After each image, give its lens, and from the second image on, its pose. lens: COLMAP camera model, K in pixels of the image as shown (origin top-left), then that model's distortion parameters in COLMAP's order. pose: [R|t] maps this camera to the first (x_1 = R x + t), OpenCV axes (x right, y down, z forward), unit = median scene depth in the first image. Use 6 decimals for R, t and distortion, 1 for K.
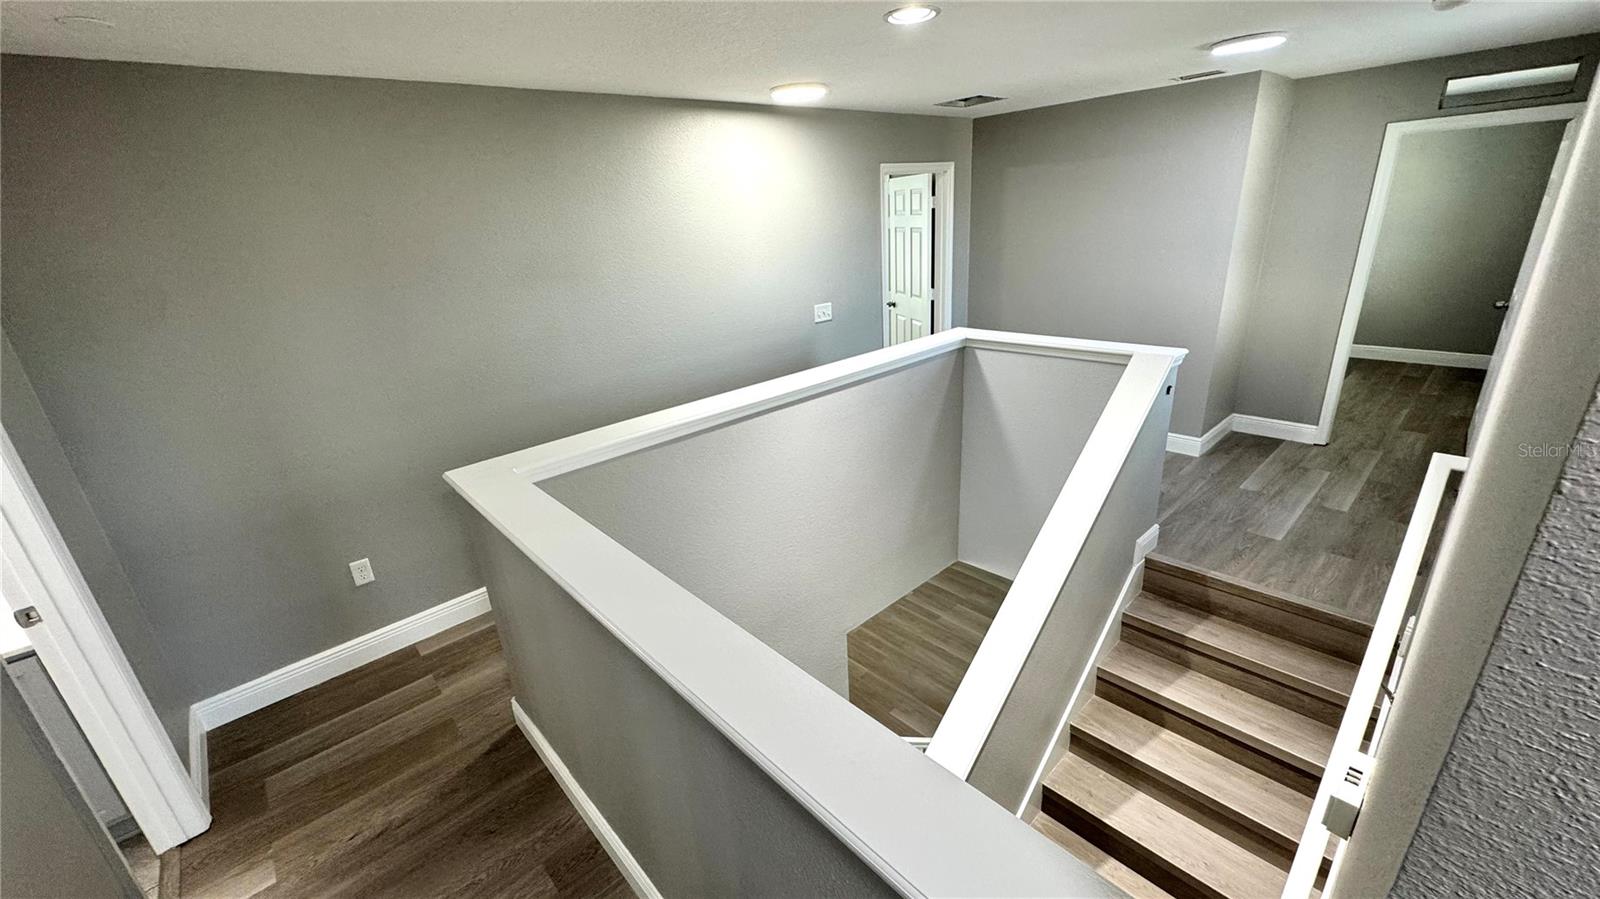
lens RADIAL K [[637.5, 0, 796.2], [0, 637.5, 451.9], [0, 0, 1]] dist [-0.002959, 0.000322]
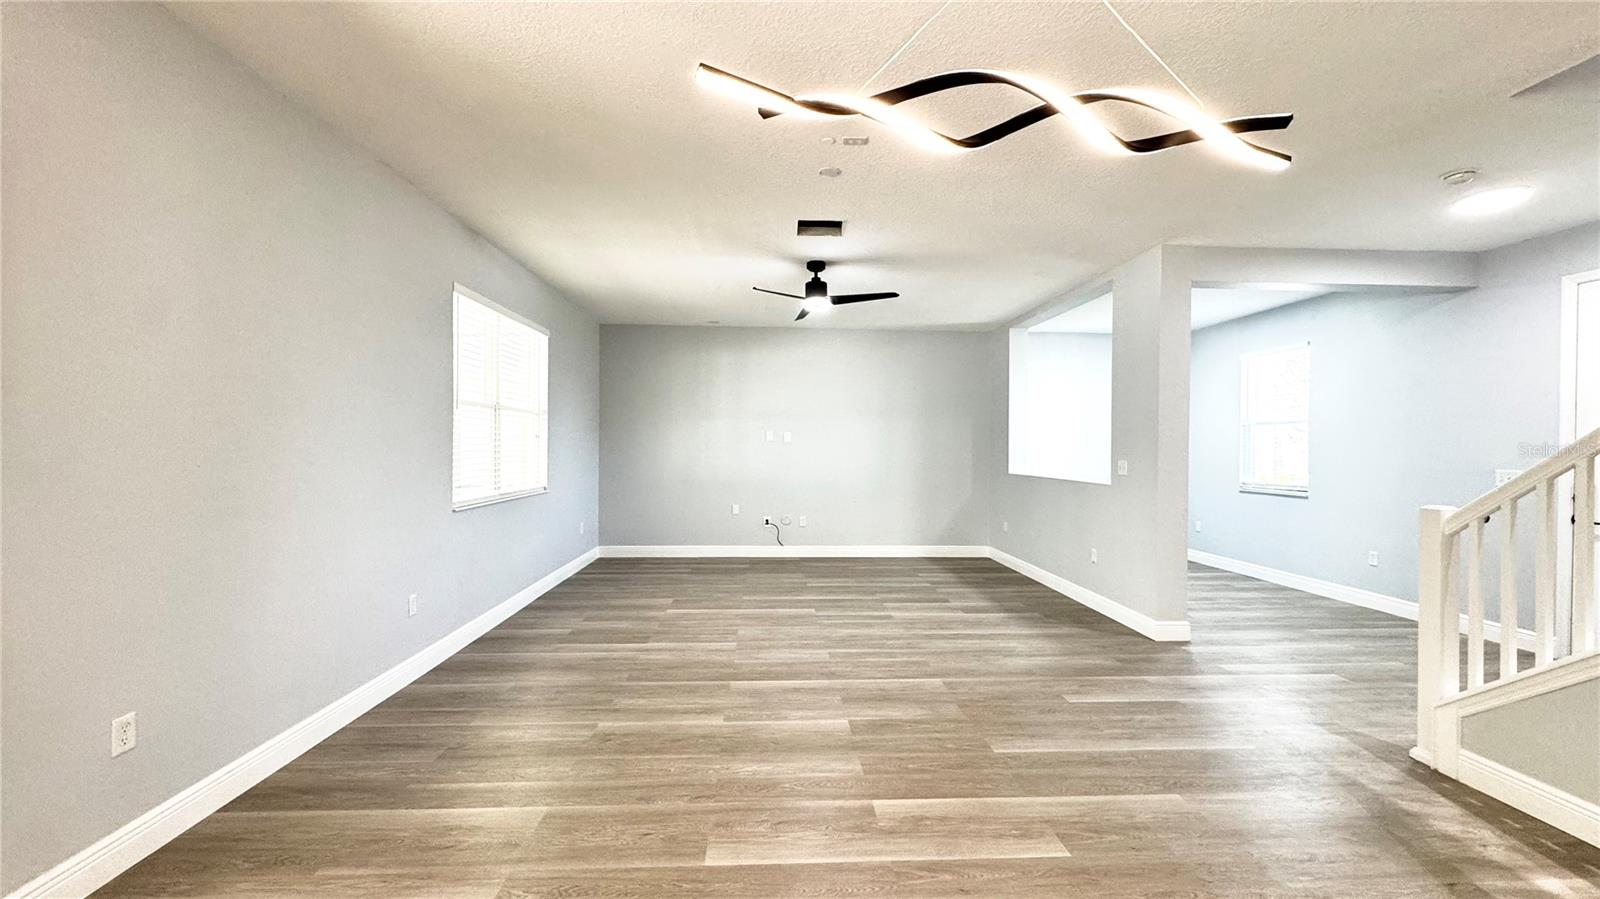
lens RADIAL K [[637.5, 0, 800.7], [0, 637.5, 449.0], [0, 0, 1]] dist [-0.002959, 0.000322]
pose [[0.634223, 0.065019, 0.770411, -0.328692], [0.227572, 0.936615, -0.266389, 0.263640], [-0.738899, 0.344274, 0.579227, 0.680805]]
